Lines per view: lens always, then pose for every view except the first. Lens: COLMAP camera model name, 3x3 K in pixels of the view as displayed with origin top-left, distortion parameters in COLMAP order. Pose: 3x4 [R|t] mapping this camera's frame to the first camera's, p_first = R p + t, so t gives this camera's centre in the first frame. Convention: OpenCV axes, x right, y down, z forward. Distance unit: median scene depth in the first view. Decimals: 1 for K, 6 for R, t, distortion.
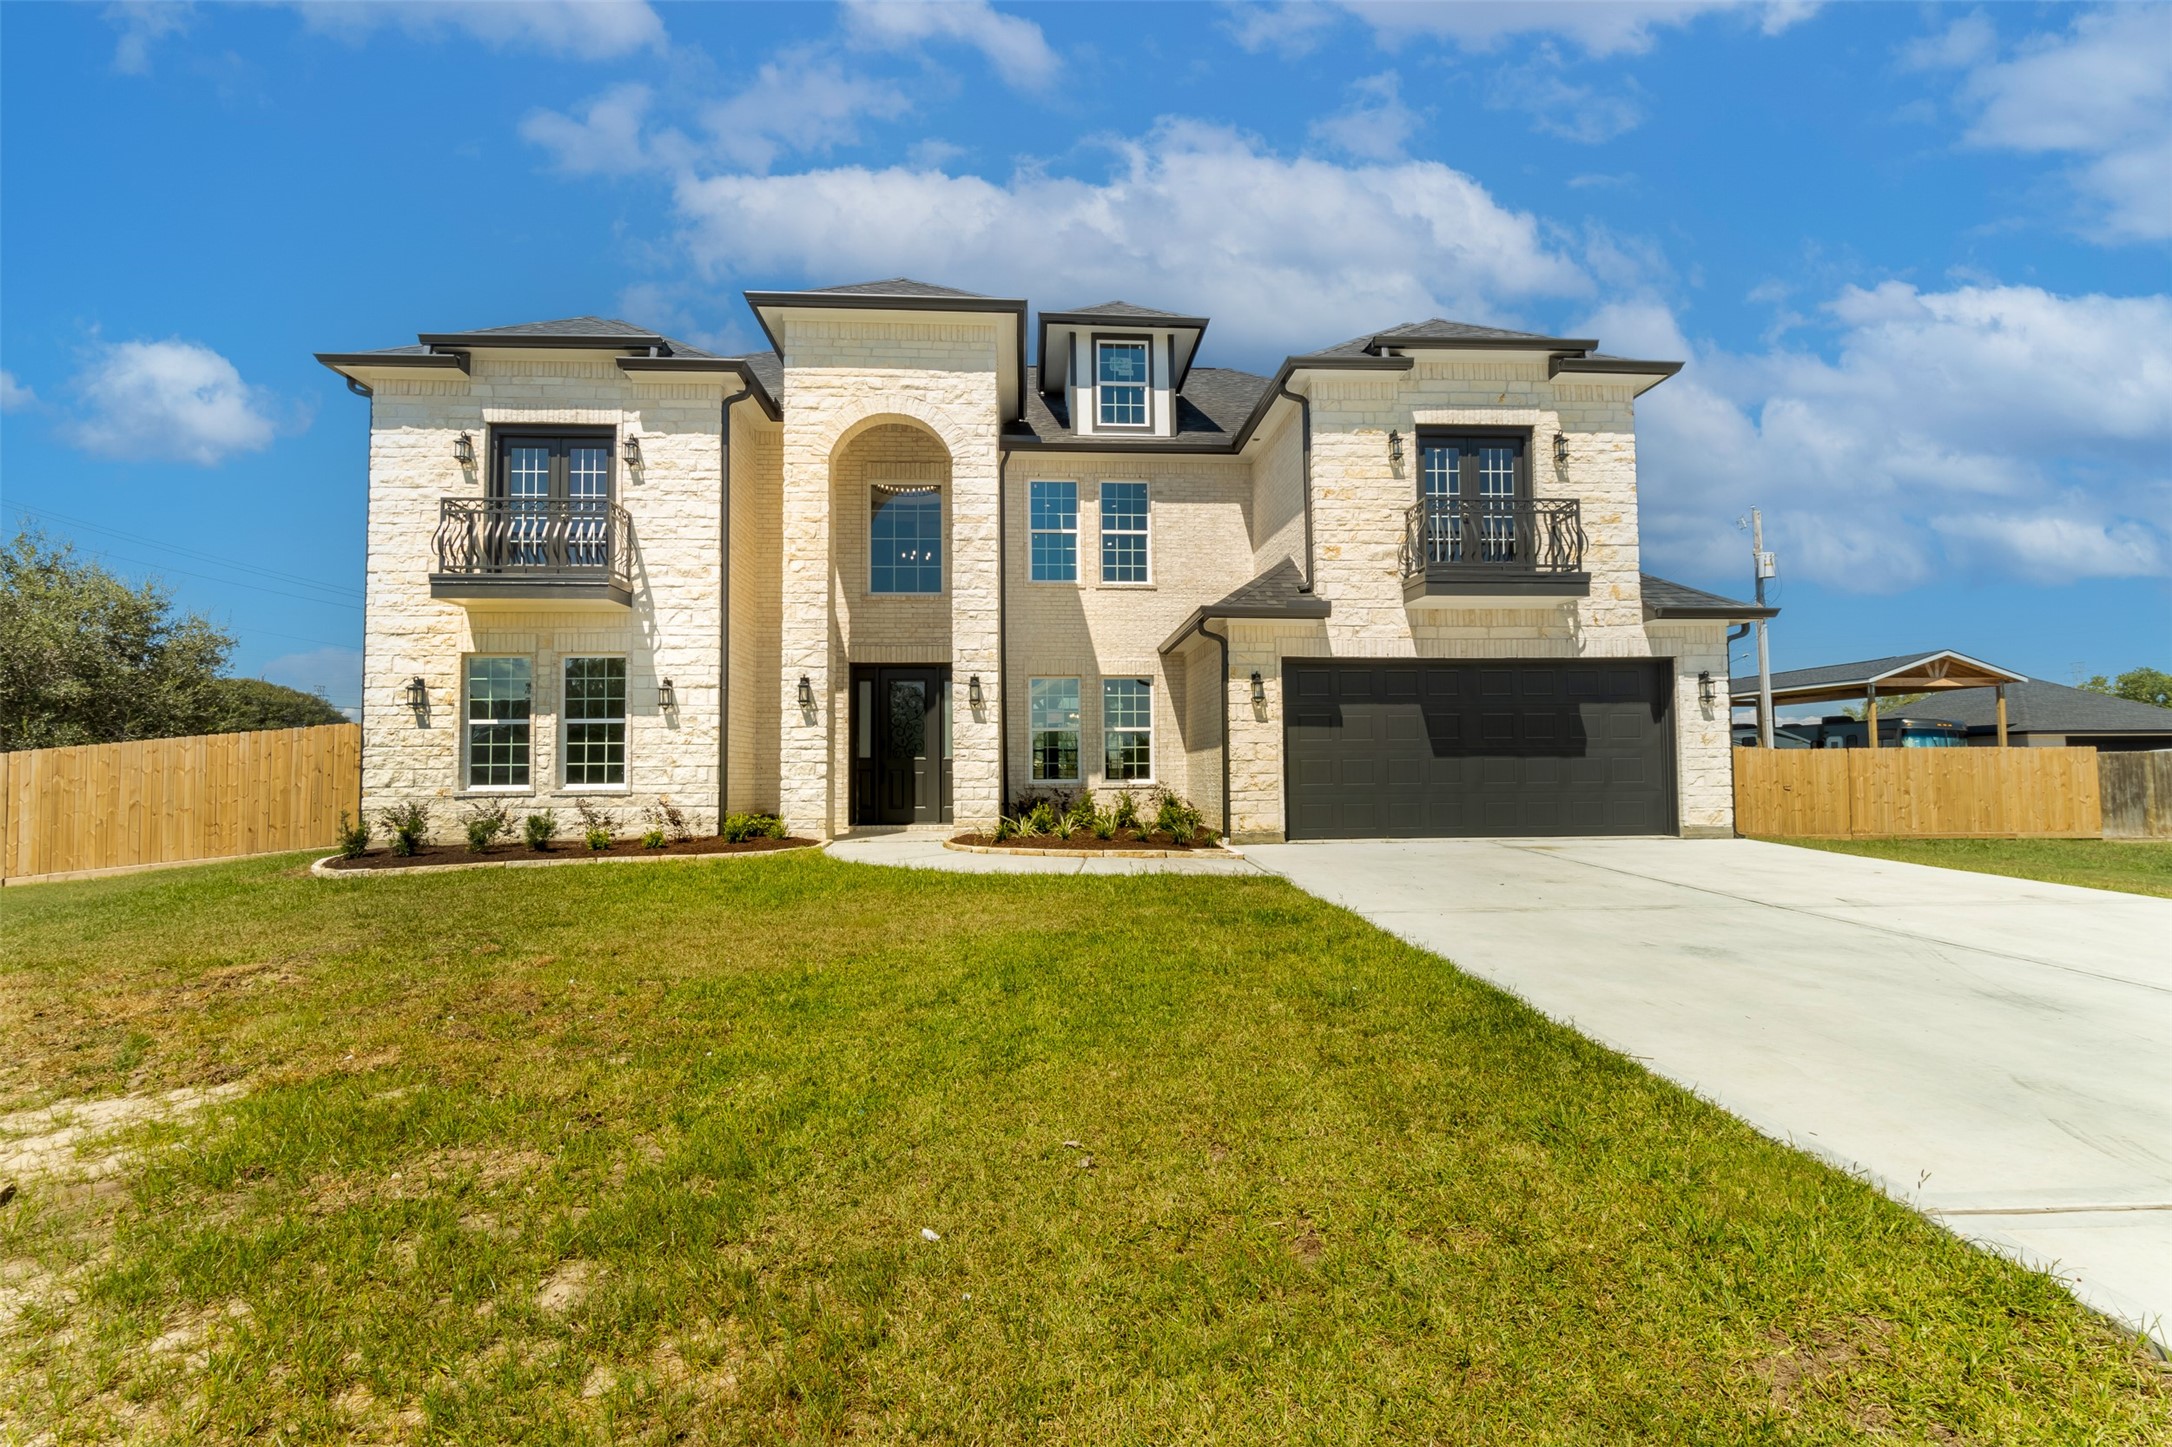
lens RADIAL K [[986.6, 0, 1087.4], [0, 986.6, 725.2], [0, 0, 1]] dist [0.003387, 0.000027]
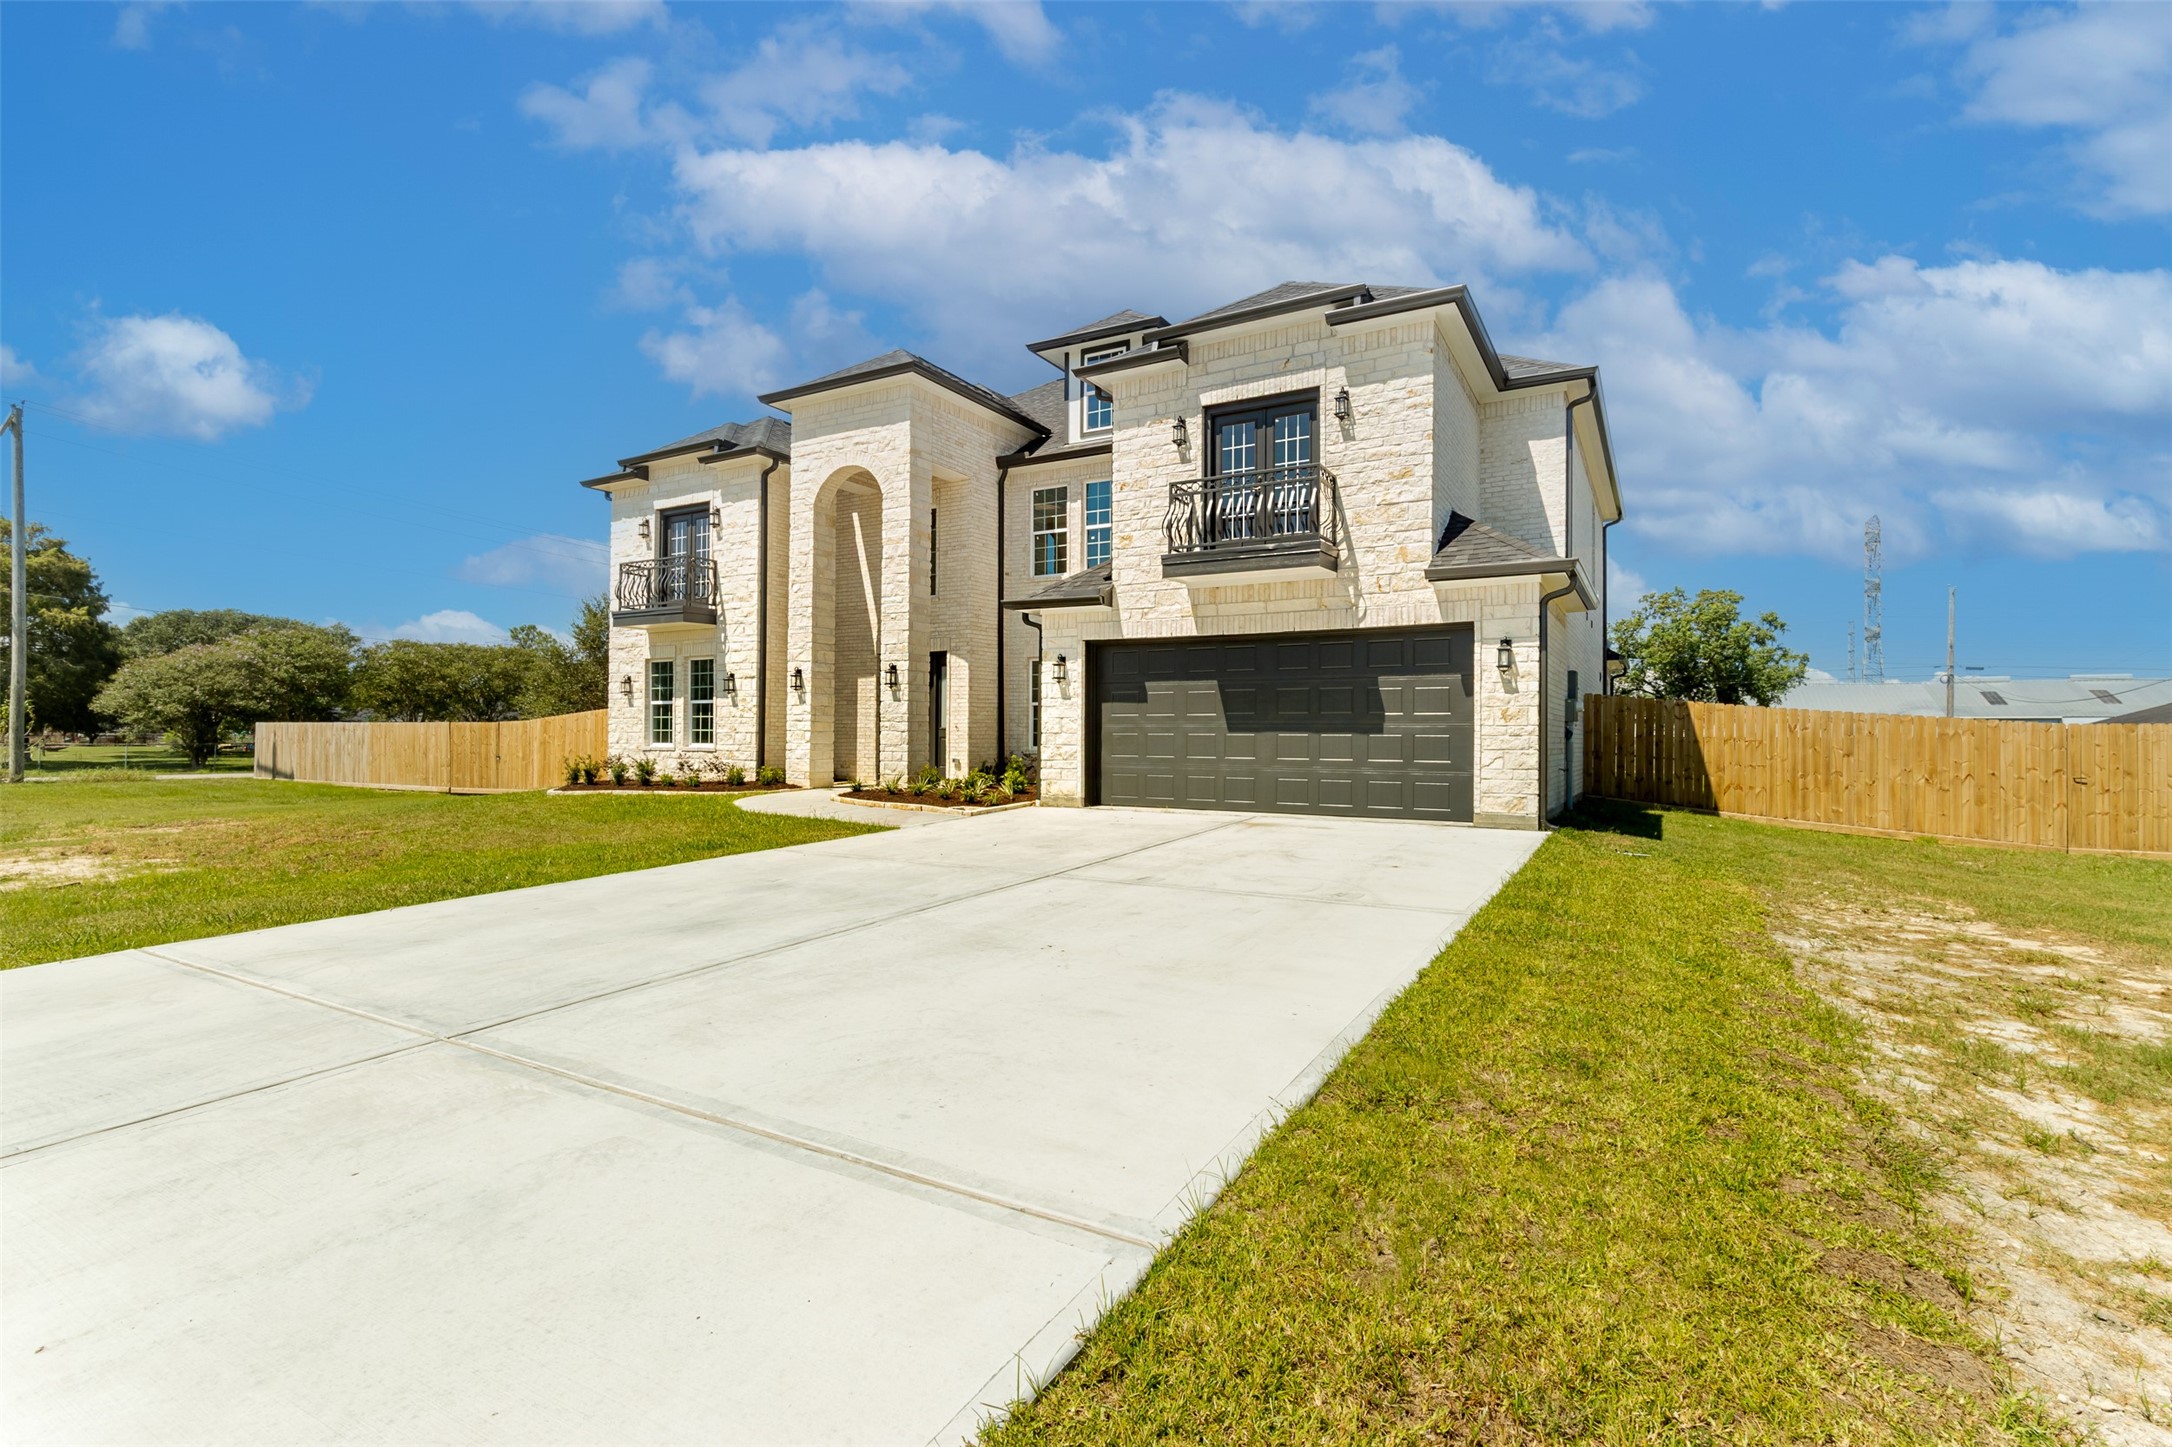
lens RADIAL K [[986.6, 0, 1080.3], [0, 986.6, 719.8], [0, 0, 1]] dist [0.003387, 0.000027]
pose [[0.832366, 0.004370, -0.554209, 0.798445], [0.012607, 0.999561, 0.026816, -0.009553], [0.554083, -0.029308, 0.831945, 0.069693]]
